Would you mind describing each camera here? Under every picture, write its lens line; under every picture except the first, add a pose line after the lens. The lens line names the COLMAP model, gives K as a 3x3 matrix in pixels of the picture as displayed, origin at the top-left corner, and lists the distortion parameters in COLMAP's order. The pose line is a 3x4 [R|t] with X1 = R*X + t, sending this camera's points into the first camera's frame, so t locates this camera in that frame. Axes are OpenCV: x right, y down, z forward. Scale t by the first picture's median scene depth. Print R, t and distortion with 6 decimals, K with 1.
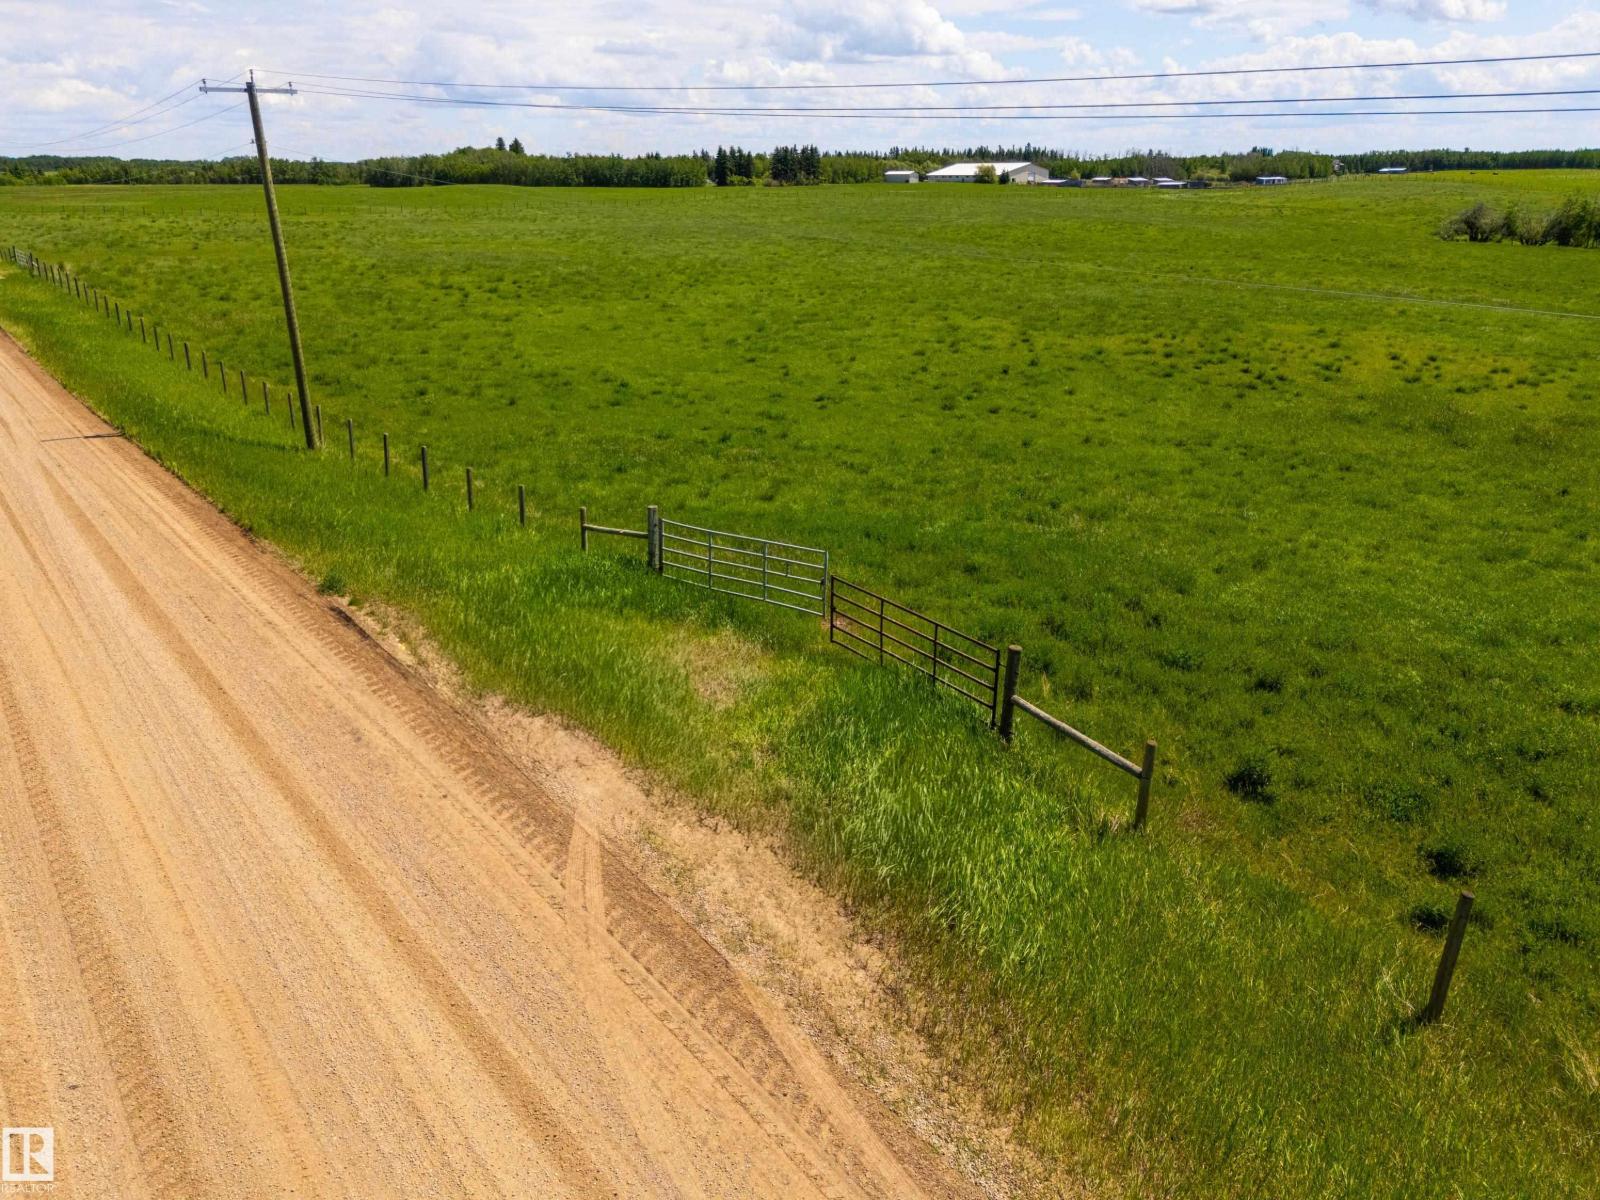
lens RADIAL K [[1169.0, 0, 850.7], [0, 1169.0, 598.1], [0, 0, 1]] dist [0.045723, -0.045462]
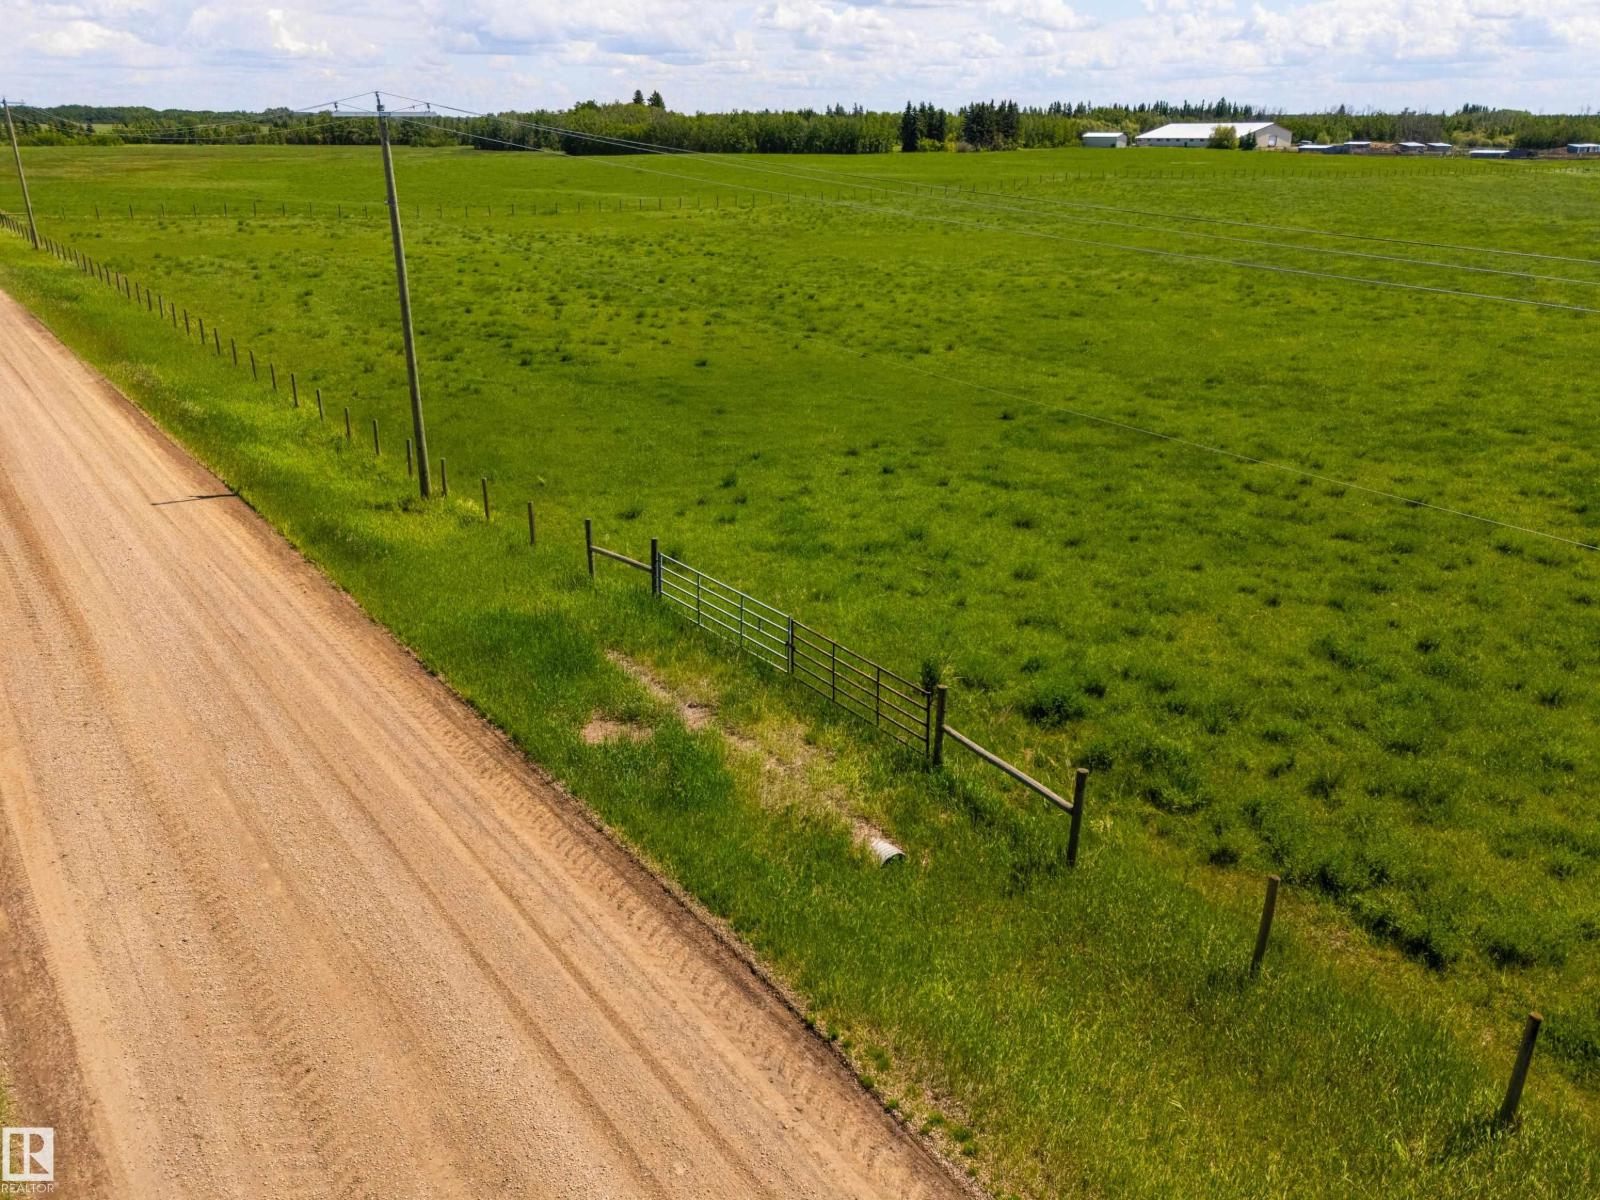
lens RADIAL K [[1186.9, 0, 782.9], [0, 1186.9, 591.1], [0, 0, 1]] dist [0.046168, -0.042106]
pose [[0.998863, 0.023806, -0.041297, -0.150124], [-0.022800, 0.999436, 0.024643, -0.065372], [0.041860, -0.023673, 0.998843, 0.165661]]
